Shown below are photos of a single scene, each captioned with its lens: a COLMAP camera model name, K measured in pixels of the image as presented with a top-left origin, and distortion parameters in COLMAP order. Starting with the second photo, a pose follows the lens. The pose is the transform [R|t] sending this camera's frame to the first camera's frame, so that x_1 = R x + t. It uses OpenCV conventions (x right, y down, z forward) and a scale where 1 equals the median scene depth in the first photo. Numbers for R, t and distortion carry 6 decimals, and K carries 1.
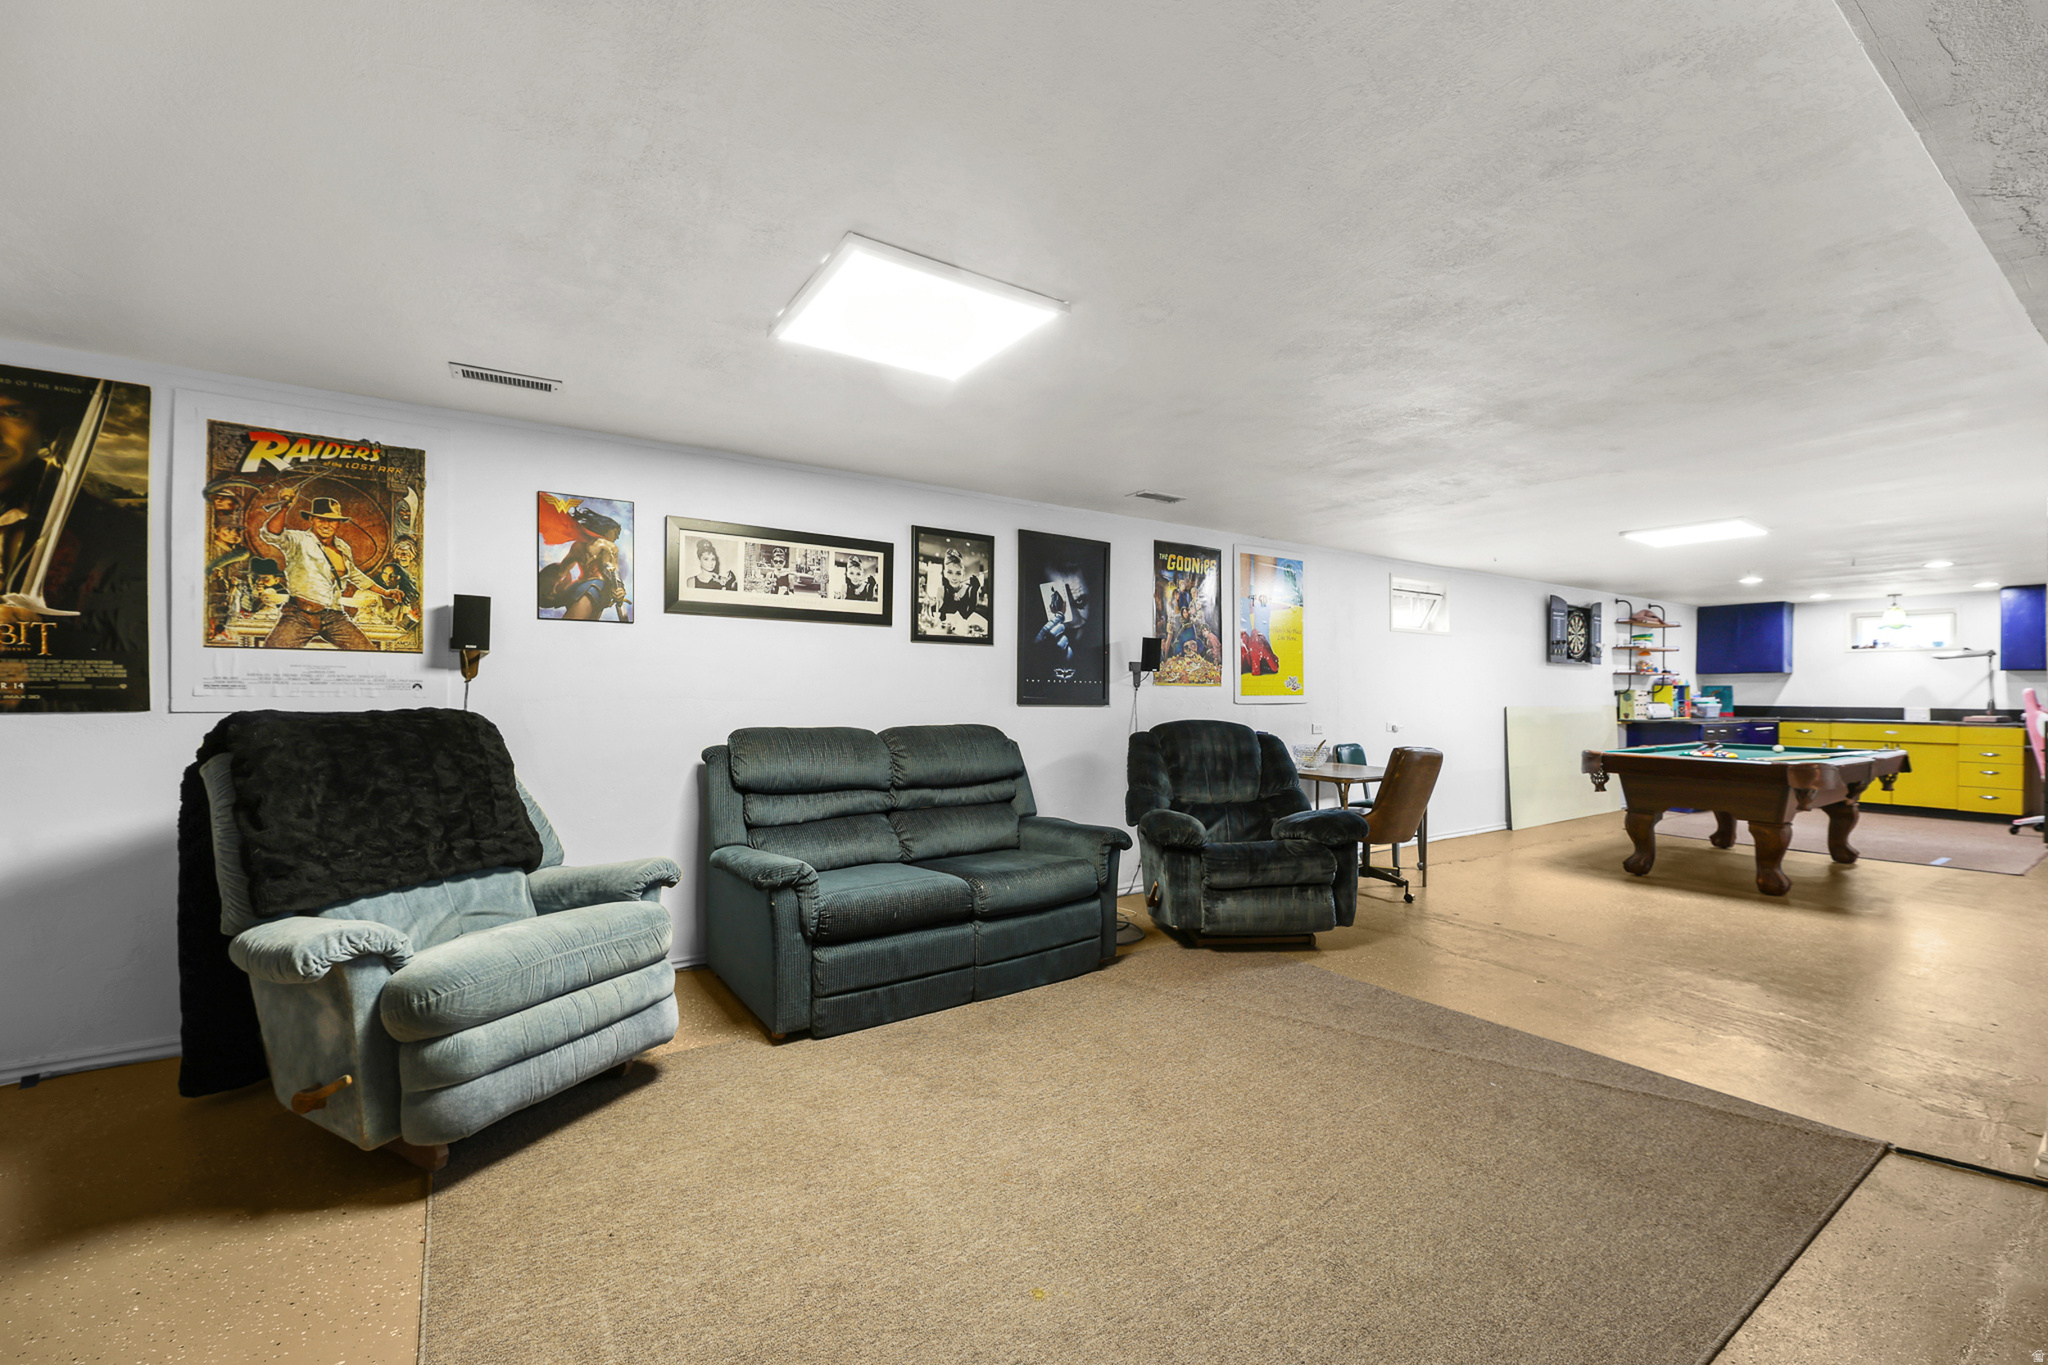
lens RADIAL K [[853.7, 0, 1020.4], [0, 853.7, 689.6], [0, 0, 1]] dist [-0.002421, -0.001827]
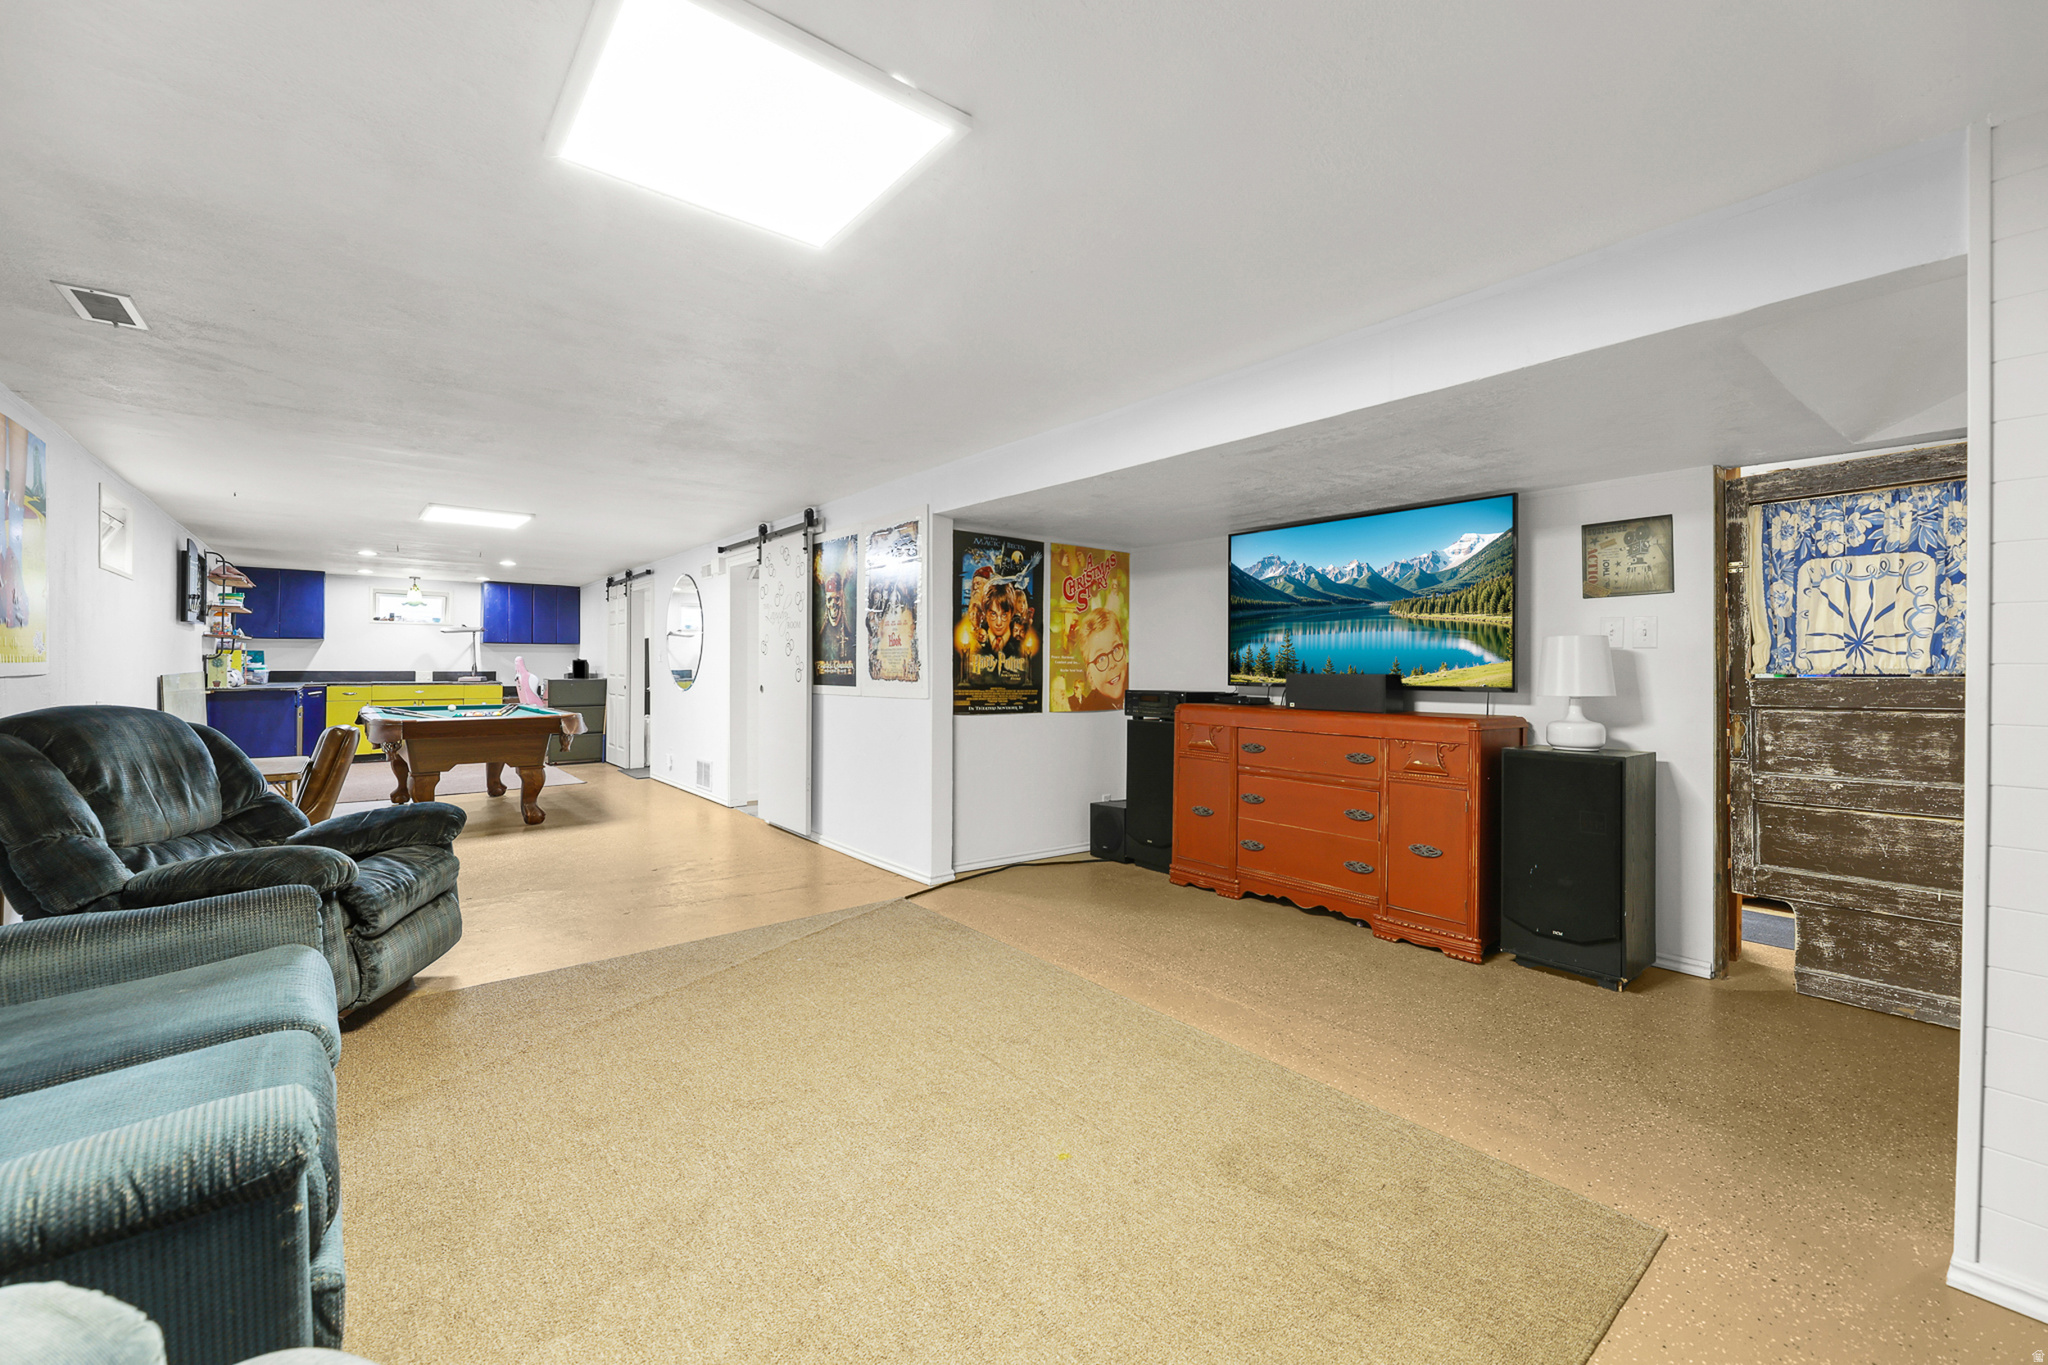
lens RADIAL K [[853.7, 0, 1034.1], [0, 853.7, 666.7], [0, 0, 1]] dist [-0.002421, -0.001827]
pose [[-0.130464, -0.005482, 0.991438, -0.298592], [-0.011954, 0.999921, 0.003956, -0.000436], [-0.991381, -0.011336, -0.130519, 0.303289]]
